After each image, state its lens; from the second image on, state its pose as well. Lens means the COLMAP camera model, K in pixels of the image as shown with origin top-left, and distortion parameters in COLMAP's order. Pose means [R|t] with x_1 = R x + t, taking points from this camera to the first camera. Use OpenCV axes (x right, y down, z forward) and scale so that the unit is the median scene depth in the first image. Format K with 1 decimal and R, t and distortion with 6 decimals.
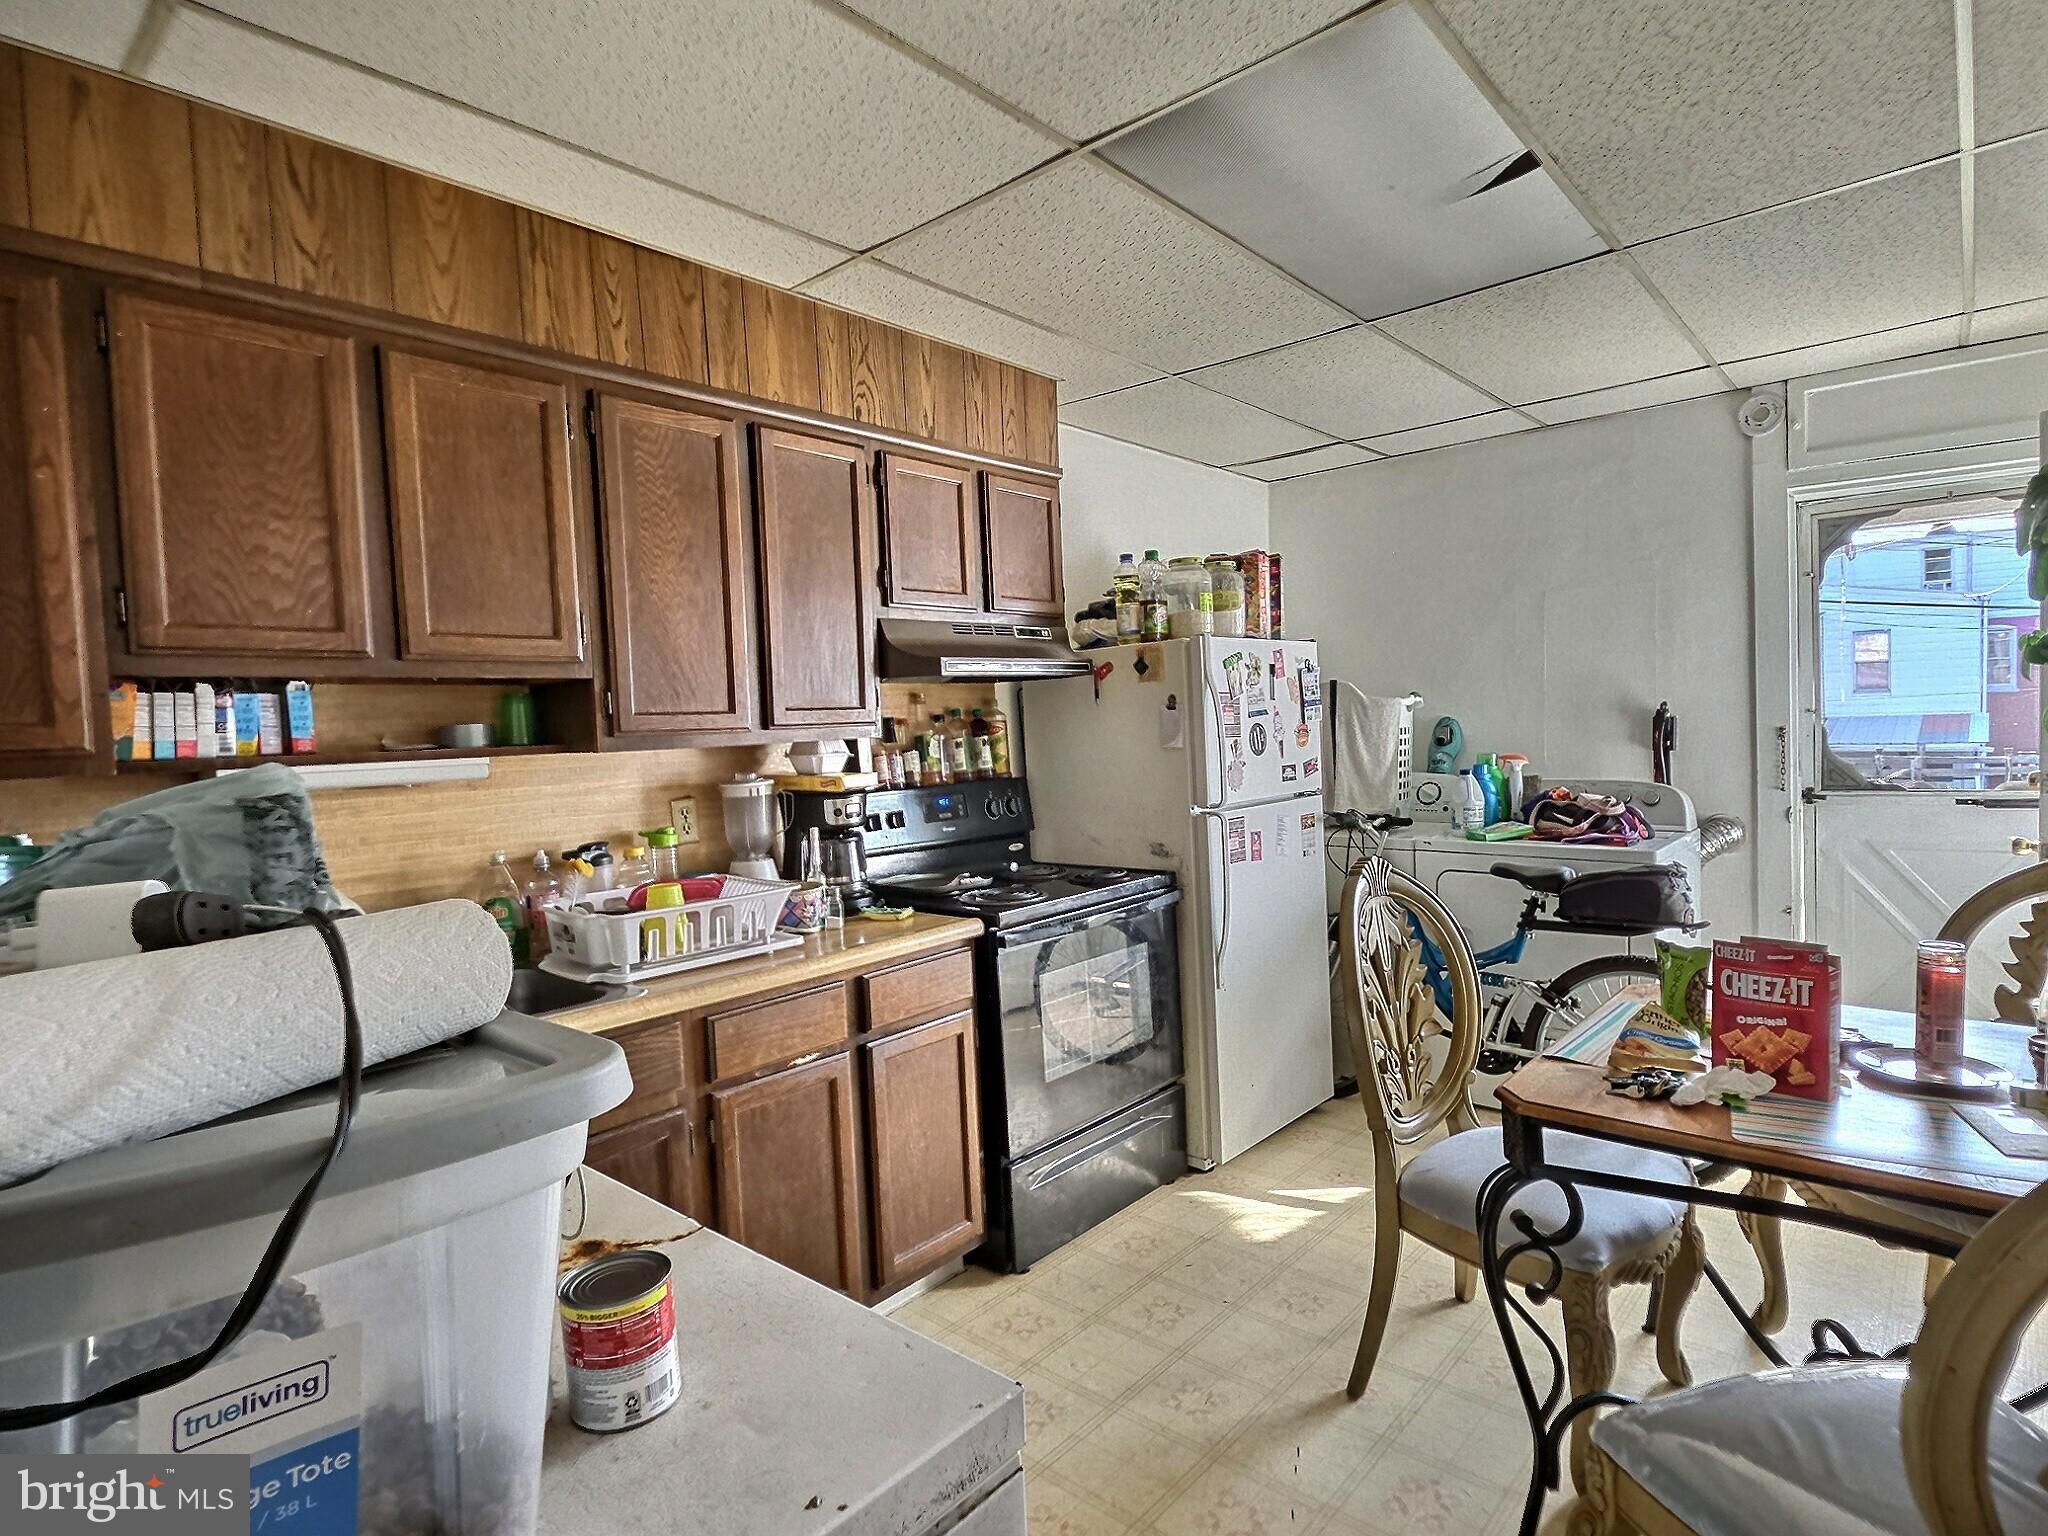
lens RADIAL K [[1066.5, 0, 1011.5], [0, 1066.5, 778.5], [0, 0, 1]] dist [-0.001315, -0.008343]
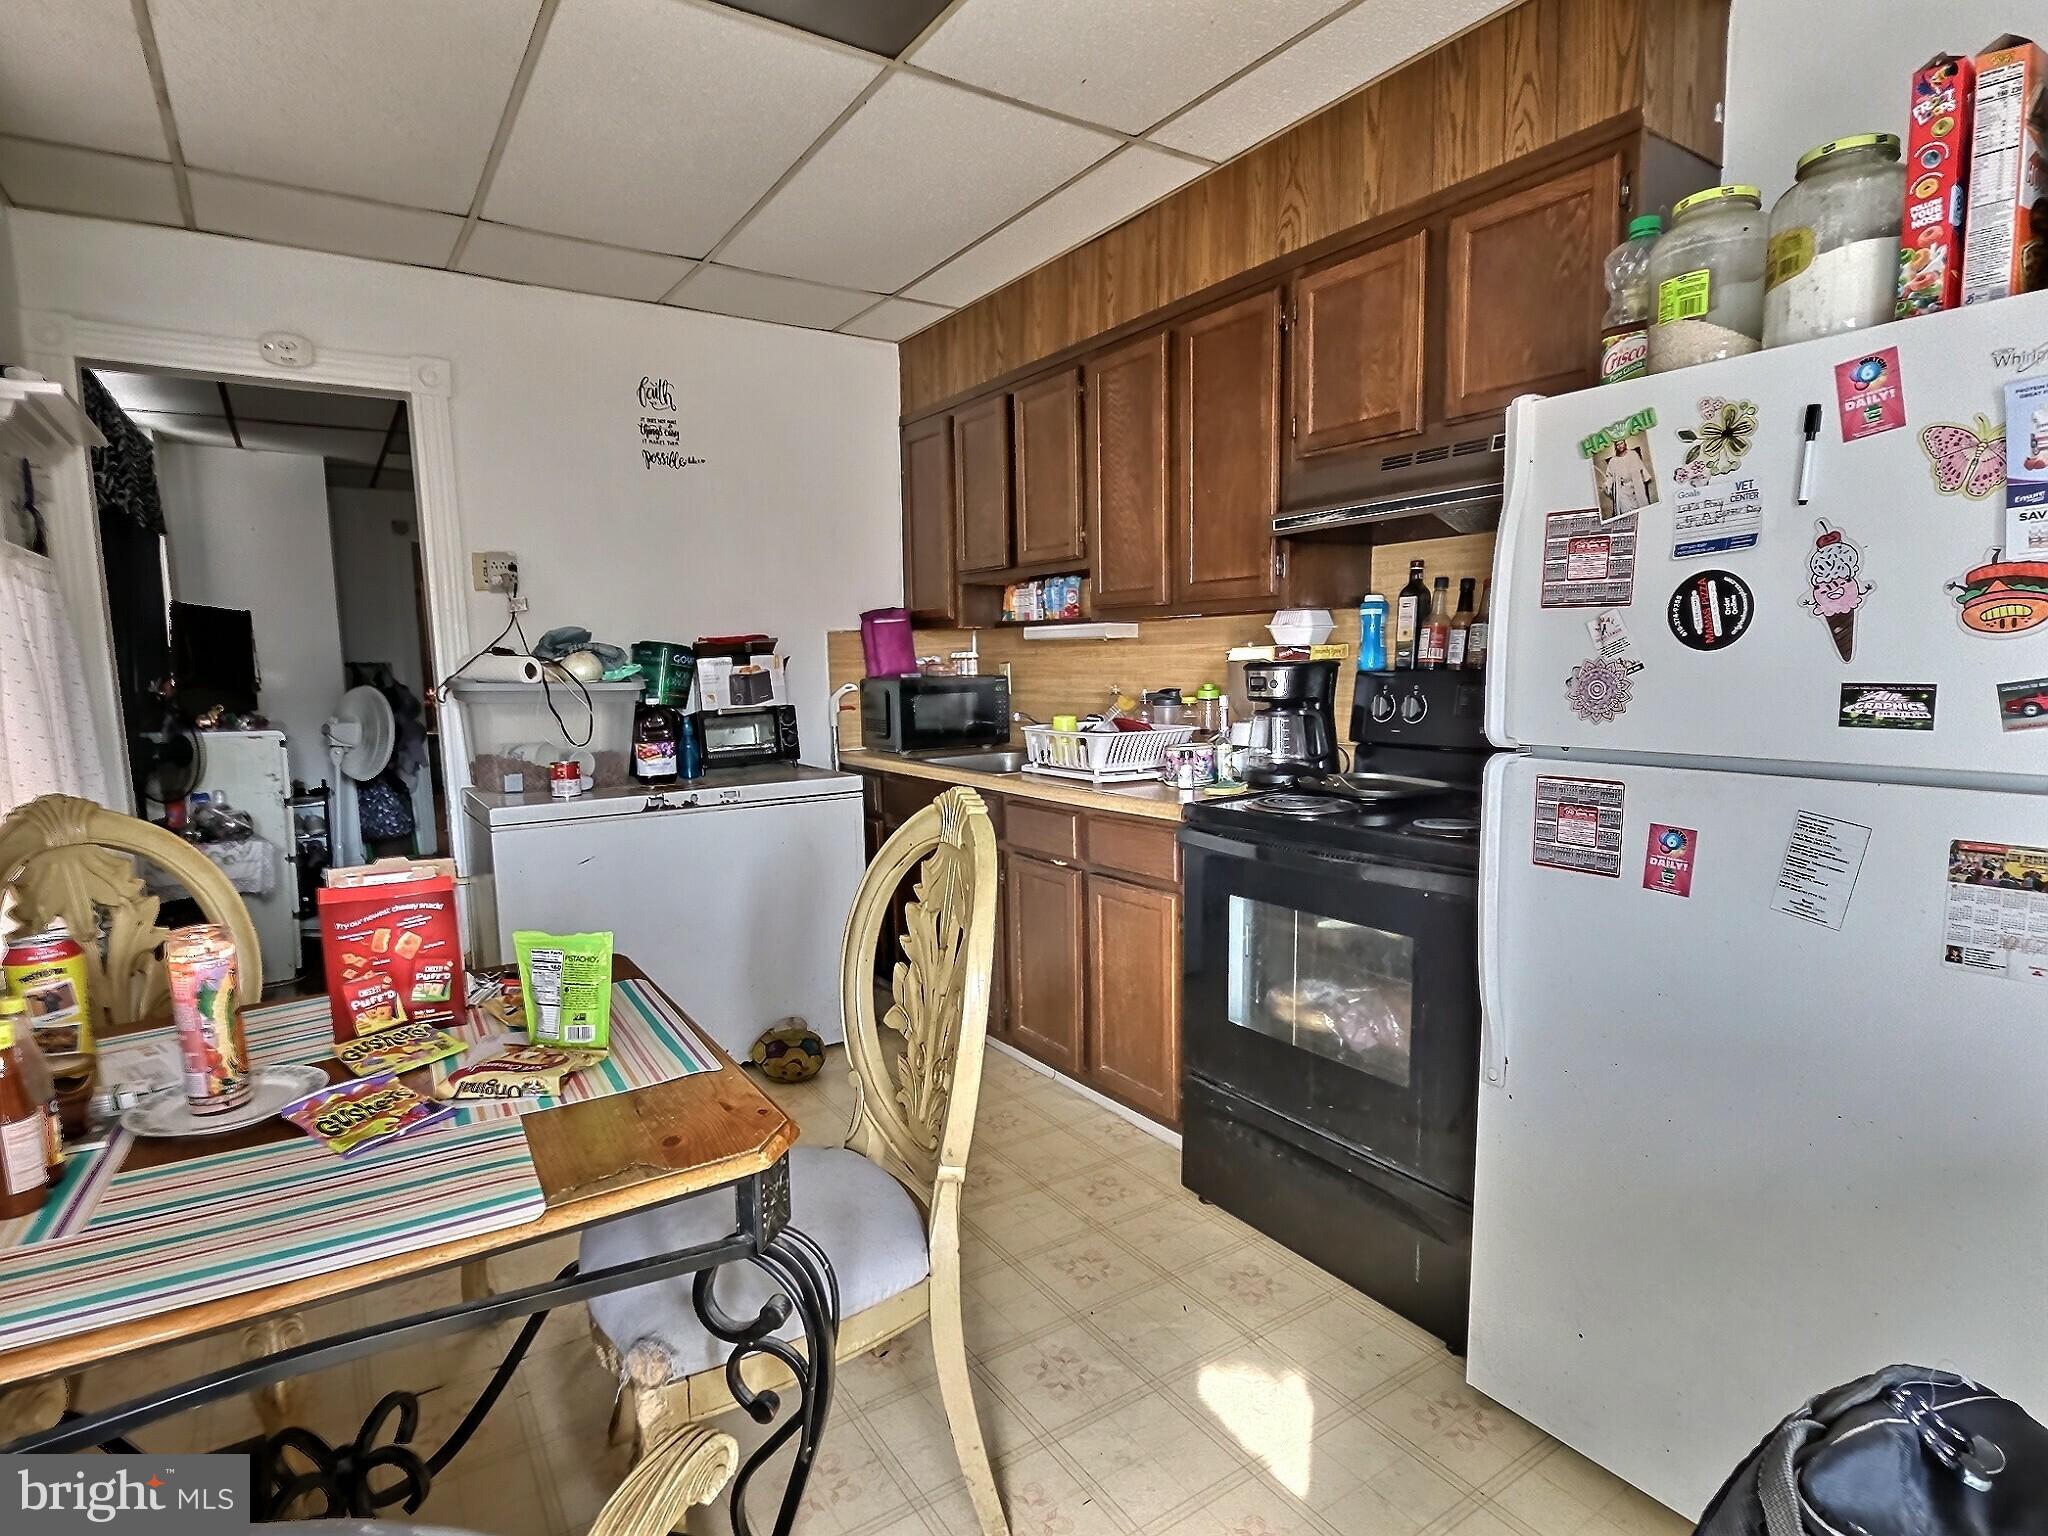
lens RADIAL K [[1066.5, 0, 1011.5], [0, 1066.5, 778.5], [0, 0, 1]] dist [-0.001315, -0.008343]
pose [[-0.251218, 0.158358, -0.954889, 0.900293], [-0.016981, 0.985653, 0.167927, -0.047543], [0.967782, 0.058402, -0.244925, 1.082029]]
